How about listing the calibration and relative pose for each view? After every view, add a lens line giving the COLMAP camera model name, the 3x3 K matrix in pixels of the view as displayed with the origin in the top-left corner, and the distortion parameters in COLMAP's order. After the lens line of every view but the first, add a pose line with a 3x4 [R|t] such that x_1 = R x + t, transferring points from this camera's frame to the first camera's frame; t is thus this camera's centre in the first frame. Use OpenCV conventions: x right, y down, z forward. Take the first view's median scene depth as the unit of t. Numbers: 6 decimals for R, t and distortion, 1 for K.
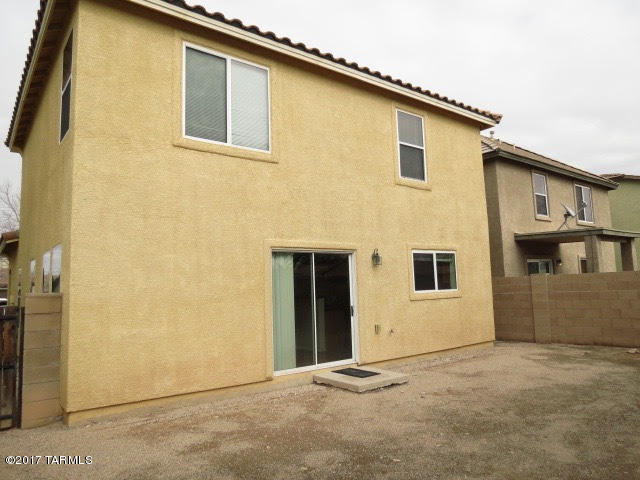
lens RADIAL K [[453.3, 0, 321.5], [0, 453.3, 239.9], [0, 0, 1]] dist [-0.008065, 0.001674]
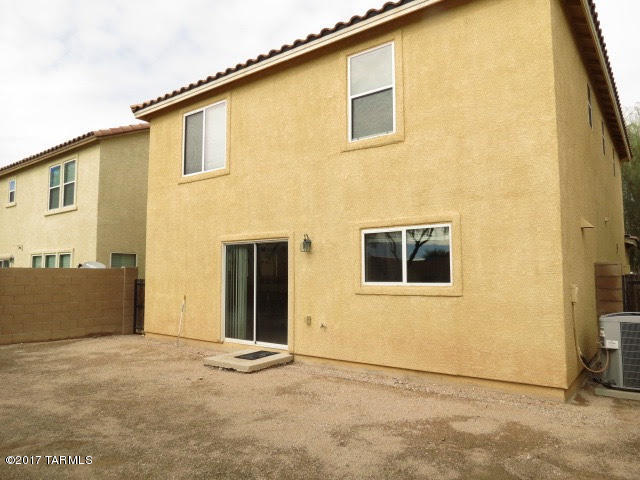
lens RADIAL K [[453.3, 0, 321.5], [0, 453.3, 239.9], [0, 0, 1]] dist [-0.008065, 0.001674]
pose [[0.256890, -0.041294, -0.965558, 1.014400], [0.096442, 0.995195, -0.016903, 0.049768], [0.961617, -0.088778, 0.259638, 0.786407]]
